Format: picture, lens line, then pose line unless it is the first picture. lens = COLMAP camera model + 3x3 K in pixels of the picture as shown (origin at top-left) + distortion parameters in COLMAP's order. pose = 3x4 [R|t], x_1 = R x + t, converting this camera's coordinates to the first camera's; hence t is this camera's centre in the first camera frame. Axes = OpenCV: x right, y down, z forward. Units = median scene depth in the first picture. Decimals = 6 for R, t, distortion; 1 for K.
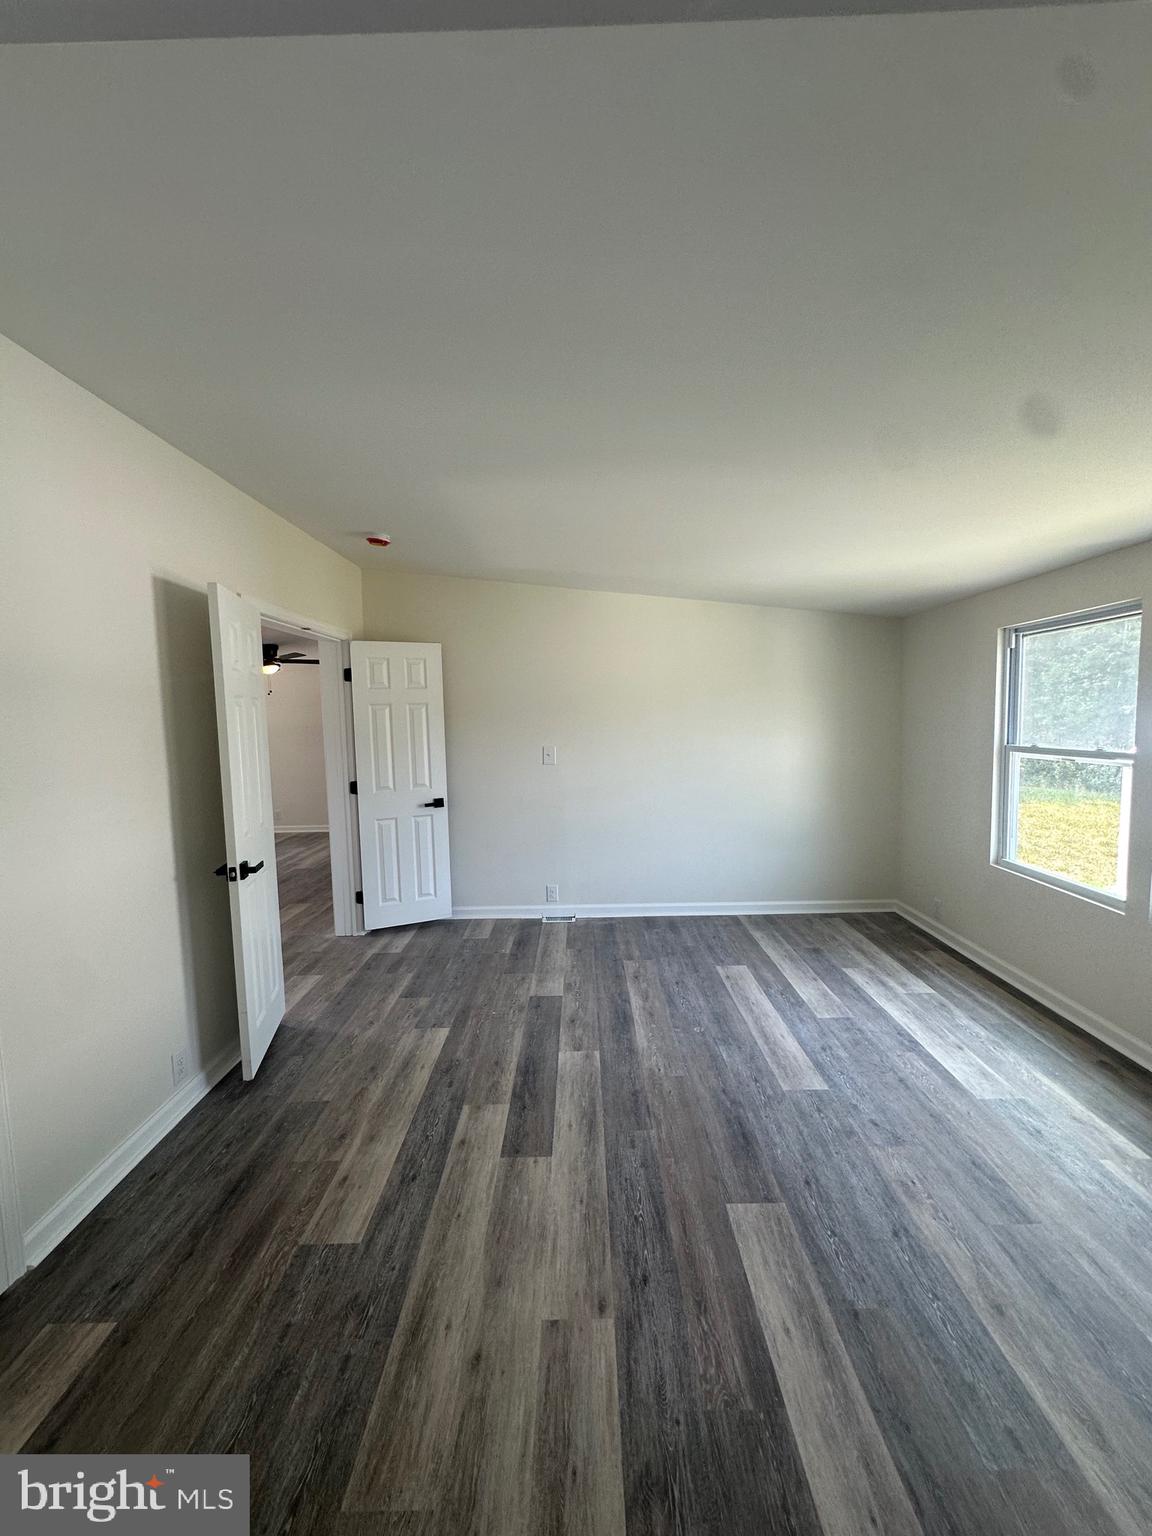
lens RADIAL K [[613.3, 0, 576.0], [0, 613.3, 768.0], [0, 0, 1]] dist [-0.002813, -0.000068]
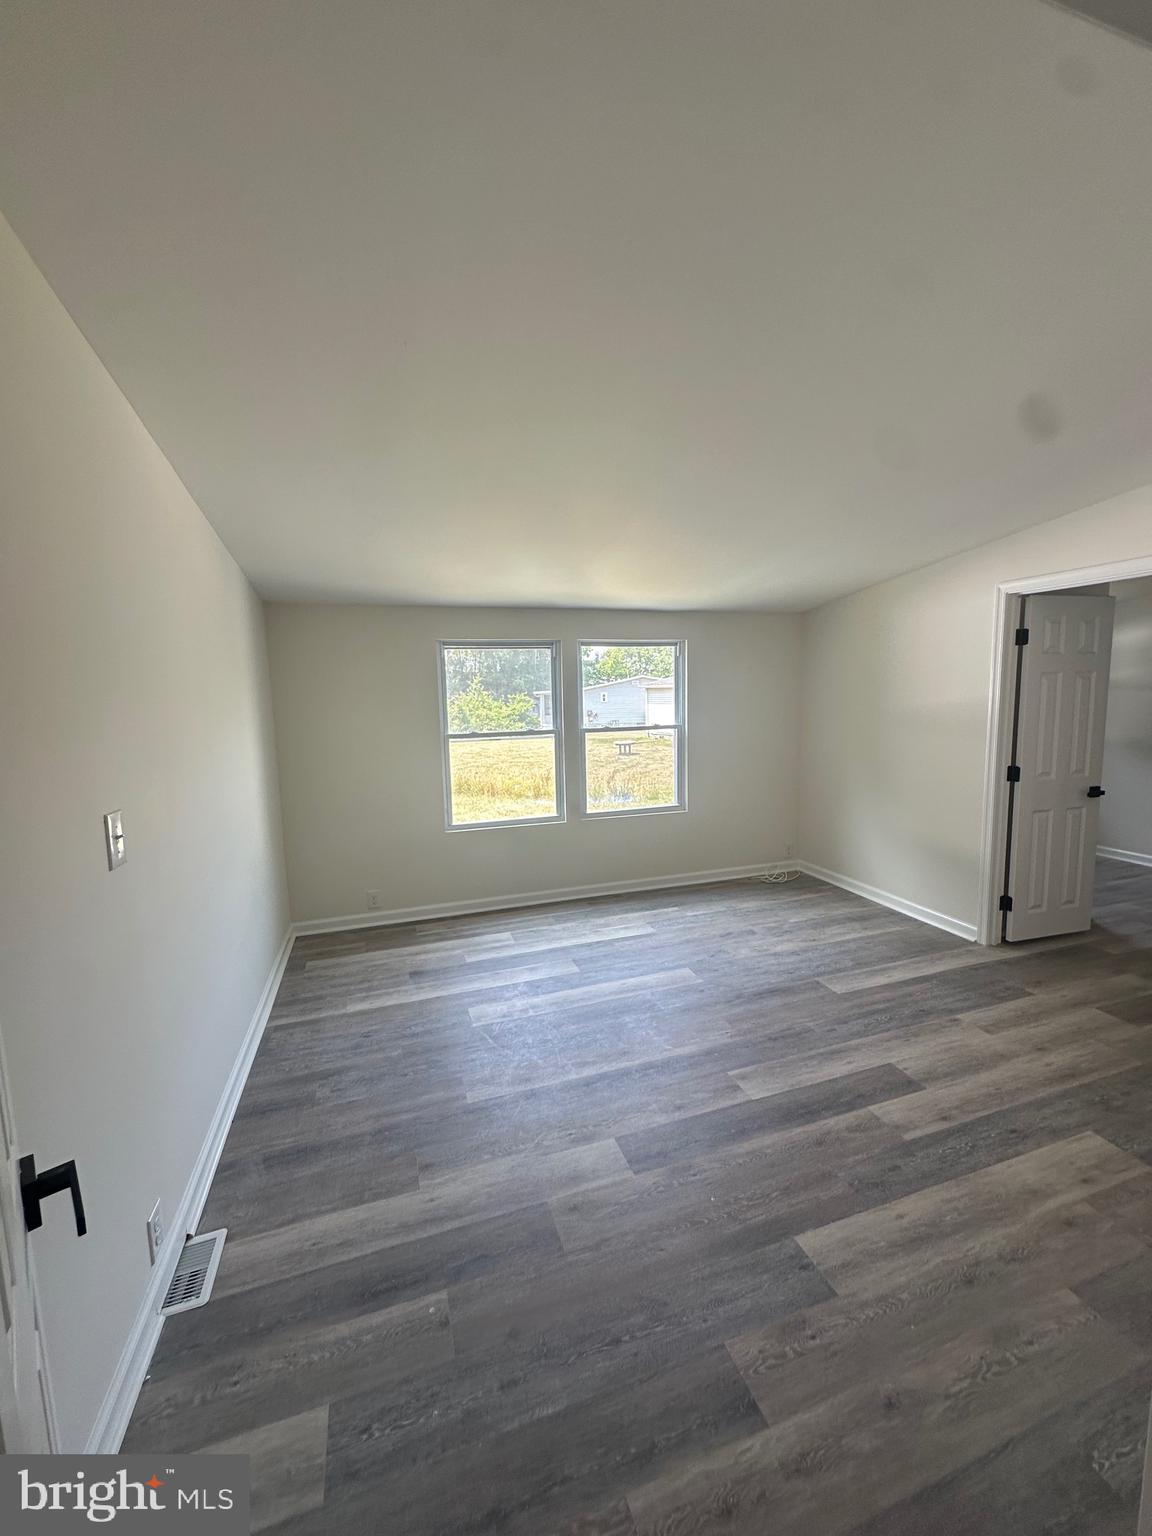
lens RADIAL K [[613.3, 0, 576.0], [0, 613.3, 768.0], [0, 0, 1]] dist [-0.002813, -0.000068]
pose [[-0.324401, -0.082359, 0.942327, -0.742911], [0.110165, 0.986134, 0.124113, -0.123874], [-0.939483, 0.144074, -0.310830, 1.502955]]
